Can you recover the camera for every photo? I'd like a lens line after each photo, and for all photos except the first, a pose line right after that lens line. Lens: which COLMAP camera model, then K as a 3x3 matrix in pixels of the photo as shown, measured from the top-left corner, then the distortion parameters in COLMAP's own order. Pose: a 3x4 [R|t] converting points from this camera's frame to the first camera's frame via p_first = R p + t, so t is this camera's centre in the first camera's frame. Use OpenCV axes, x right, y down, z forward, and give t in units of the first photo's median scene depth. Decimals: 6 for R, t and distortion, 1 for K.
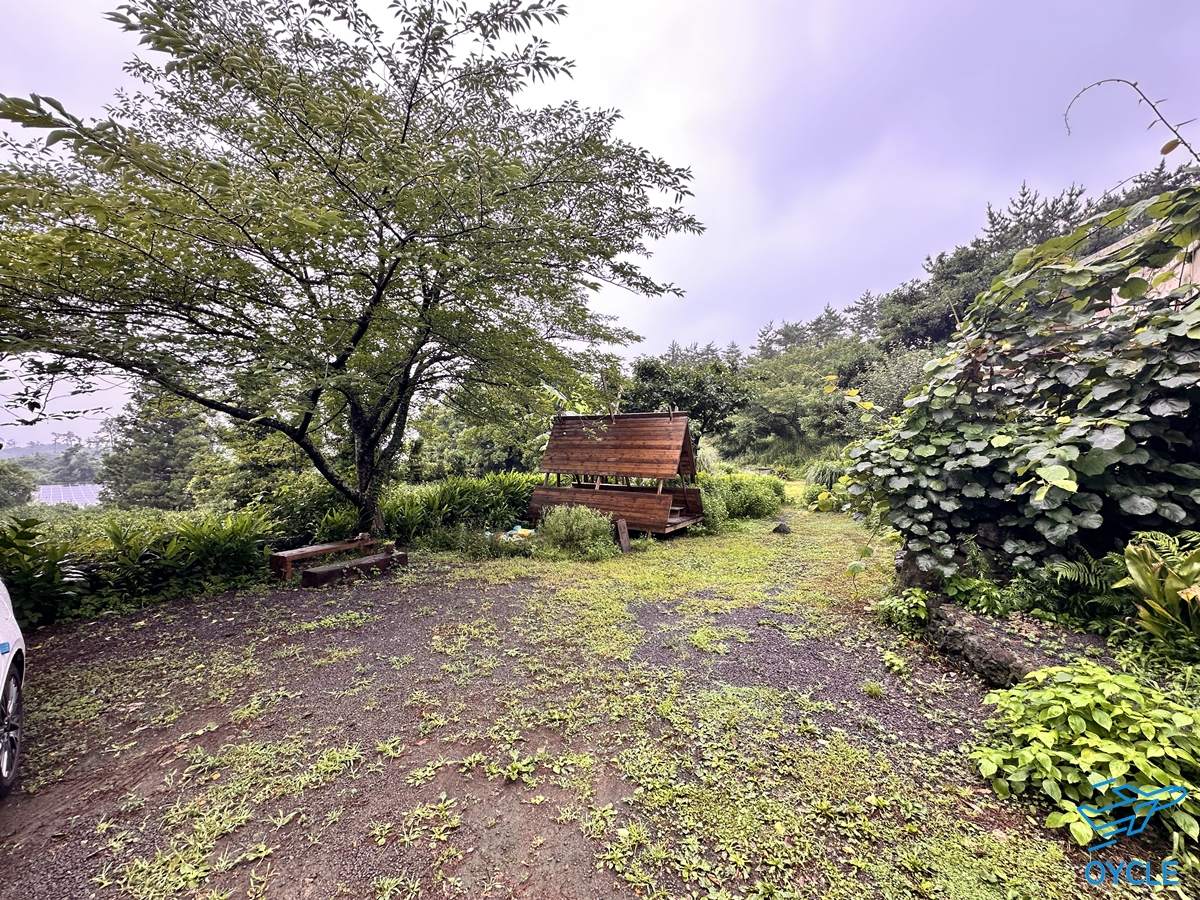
lens RADIAL K [[480.0, 0, 601.0], [0, 480.0, 449.2], [0, 0, 1]] dist [-0.000163, 0.000015]
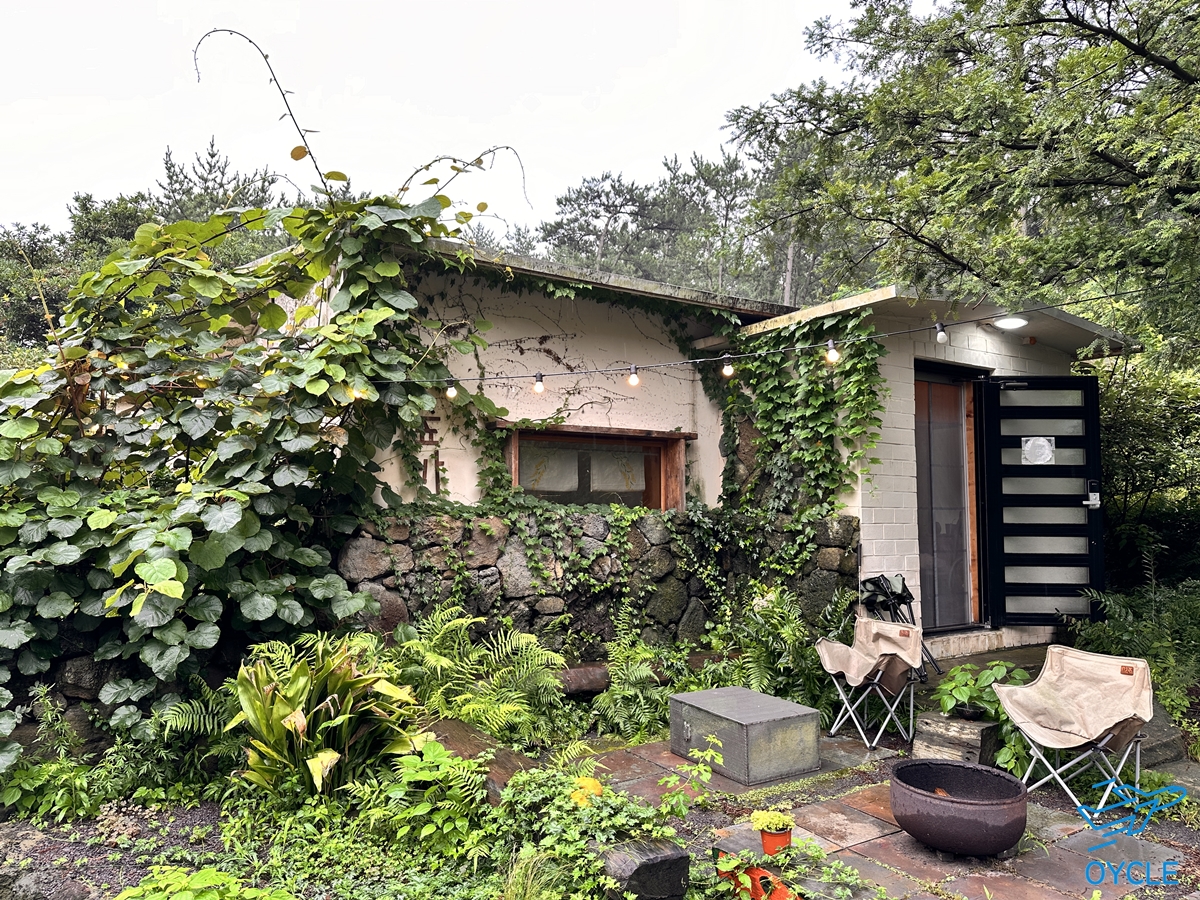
lens RADIAL K [[848.8, 0, 601.7], [0, 848.8, 449.4], [0, 0, 1]] dist [0.003974, -0.004274]
pose [[0.408199, 0.066614, 0.910459, 0.112904], [0.009691, 0.996962, -0.077288, -0.016792], [-0.912841, 0.040372, 0.406314, -0.019168]]
